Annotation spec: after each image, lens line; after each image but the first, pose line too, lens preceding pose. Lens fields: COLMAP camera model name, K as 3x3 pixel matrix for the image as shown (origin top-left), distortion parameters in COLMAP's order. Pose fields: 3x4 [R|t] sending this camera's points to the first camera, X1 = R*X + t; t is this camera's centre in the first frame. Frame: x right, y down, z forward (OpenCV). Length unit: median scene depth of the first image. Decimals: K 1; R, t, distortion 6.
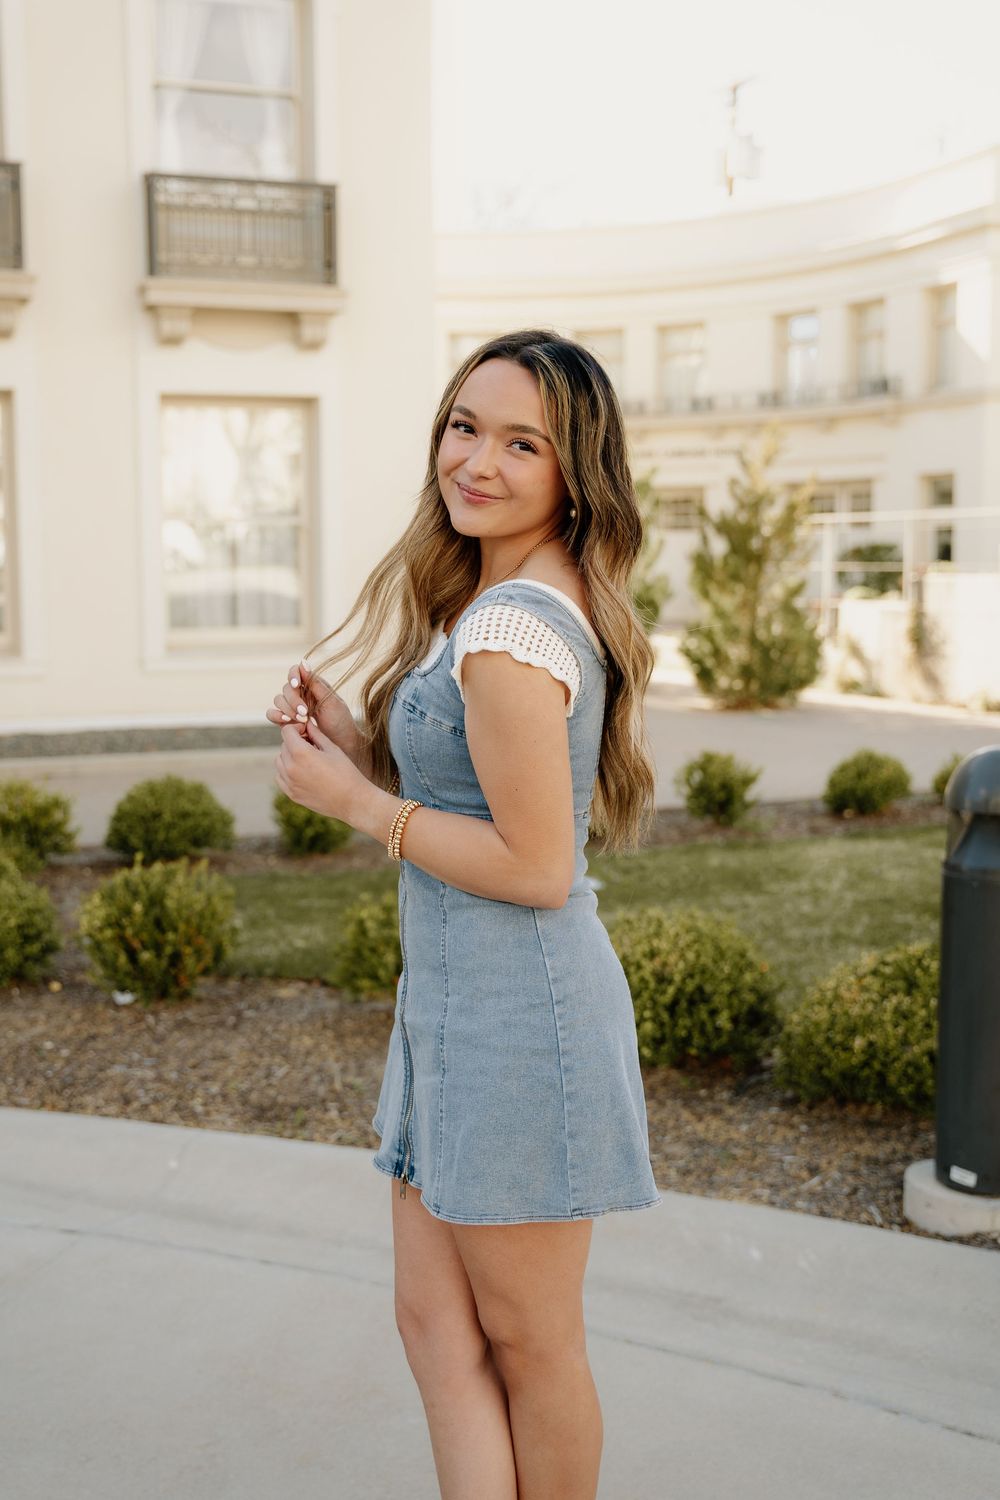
lens RADIAL K [[1783.3, 0, 450.3], [0, 1783.3, 750.6], [0, 0, 1]] dist [-0.039714, 0.165176]
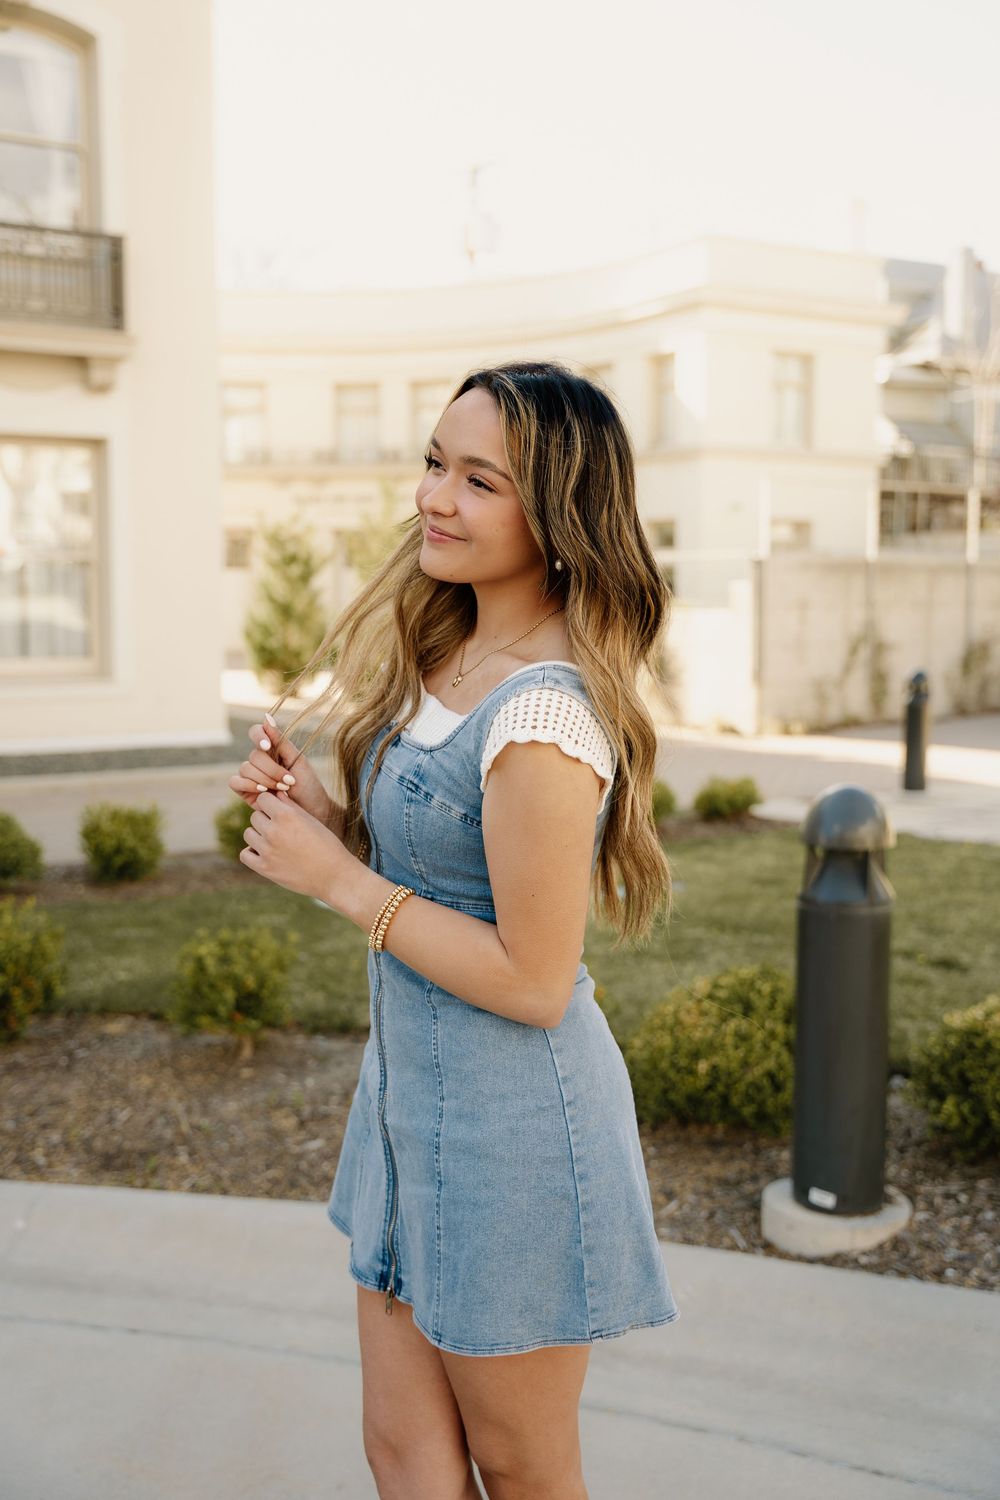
lens RADIAL K [[1624.2, 0, 517.2], [0, 1624.2, 741.5], [0, 0, 1]] dist [-0.032460, 0.167696]
pose [[0.982968, -0.008713, 0.183570, -0.041116], [0.011580, 0.999827, -0.014552, -0.011271], [-0.183411, 0.016430, 0.982899, 0.065975]]
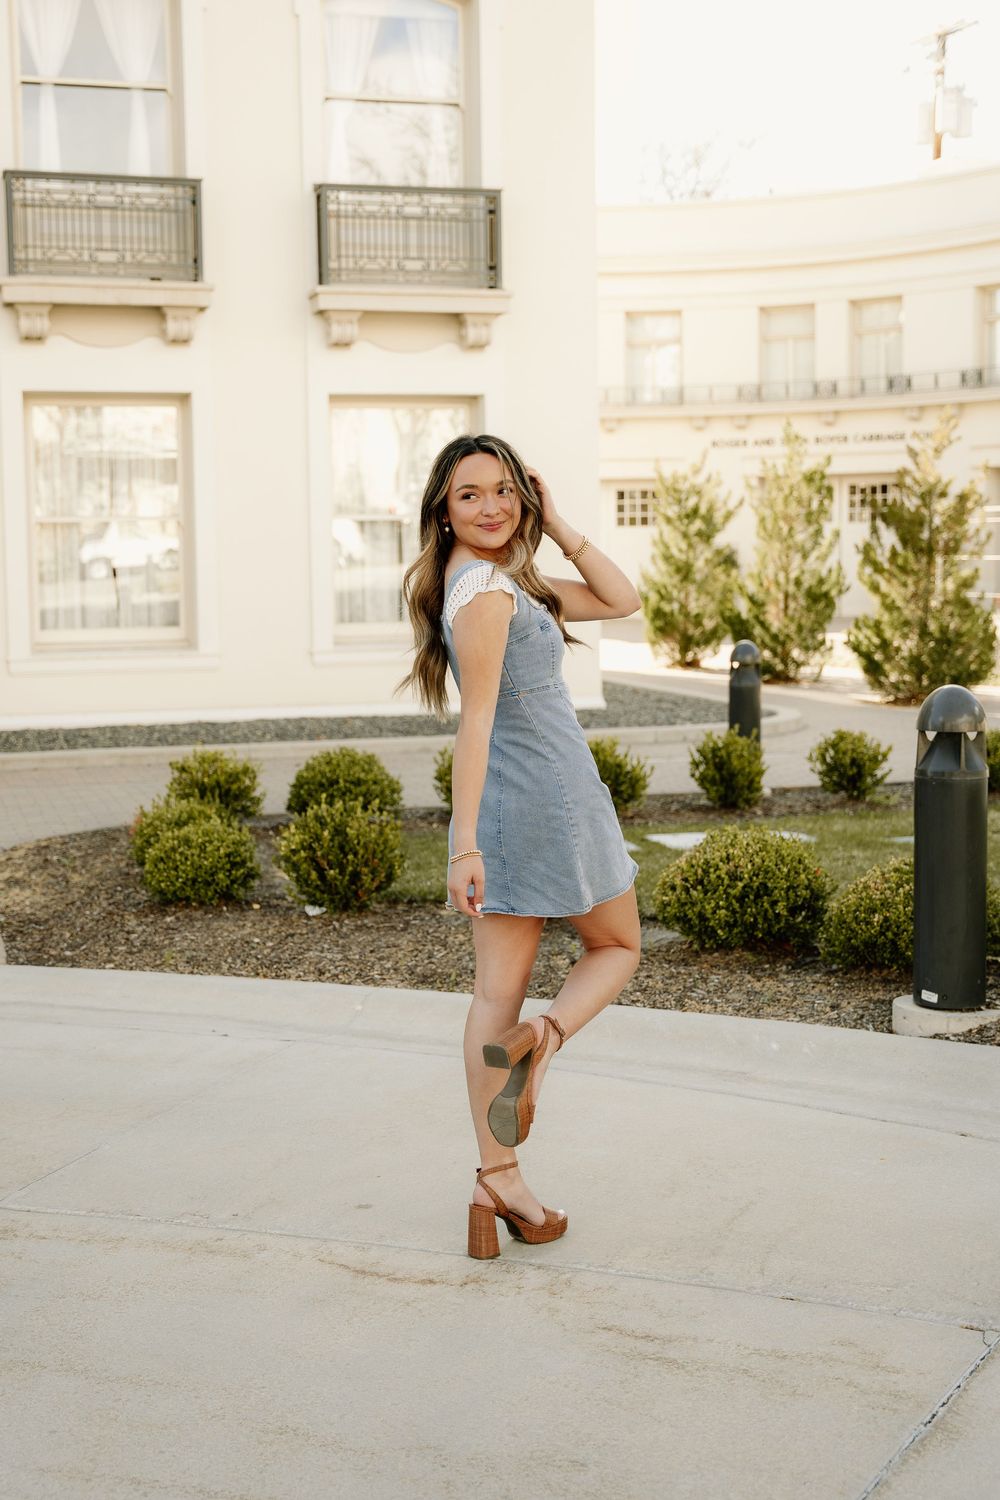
lens RADIAL K [[1990.5, 0, 471.8], [0, 1990.5, 692.9], [0, 0, 1]] dist [-0.012099, 0.232387]
pose [[0.996584, -0.000475, -0.082584, 0.042992], [-0.002562, 0.999324, -0.036663, 0.042623], [0.082545, 0.036749, 0.995910, -0.401611]]
